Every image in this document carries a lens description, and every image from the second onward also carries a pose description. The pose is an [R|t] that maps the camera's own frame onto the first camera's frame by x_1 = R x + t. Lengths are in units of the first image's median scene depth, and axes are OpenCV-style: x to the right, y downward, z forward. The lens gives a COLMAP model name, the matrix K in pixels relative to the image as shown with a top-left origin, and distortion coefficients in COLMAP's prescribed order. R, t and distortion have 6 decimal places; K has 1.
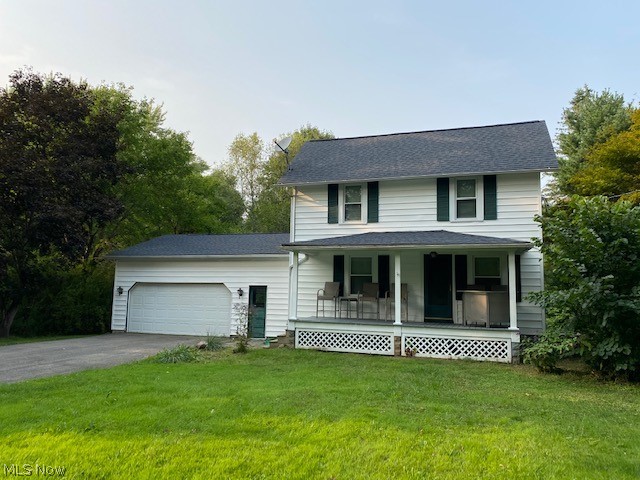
lens RADIAL K [[483.9, 0, 327.4], [0, 483.9, 255.7], [0, 0, 1]] dist [0.044817, -0.057570]
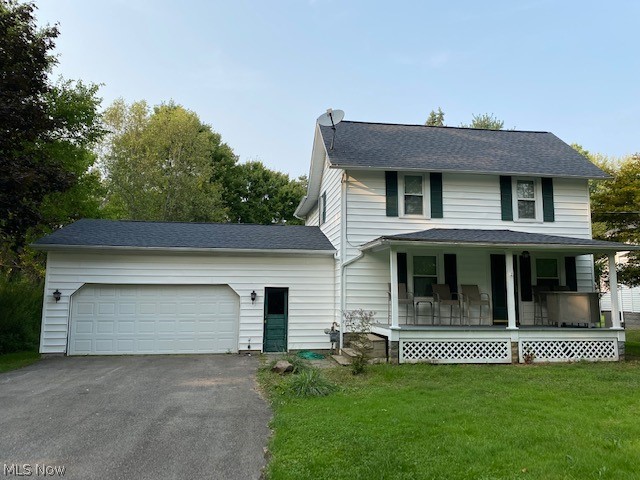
lens RADIAL K [[524.5, 0, 320.2], [0, 524.5, 243.1], [0, 0, 1]] dist [0.001098, 0.000667]
pose [[0.894027, 0.028050, 0.447135, -0.544086], [-0.024249, 0.999605, -0.014222, -0.001384], [-0.447357, 0.001872, 0.894354, 0.215425]]
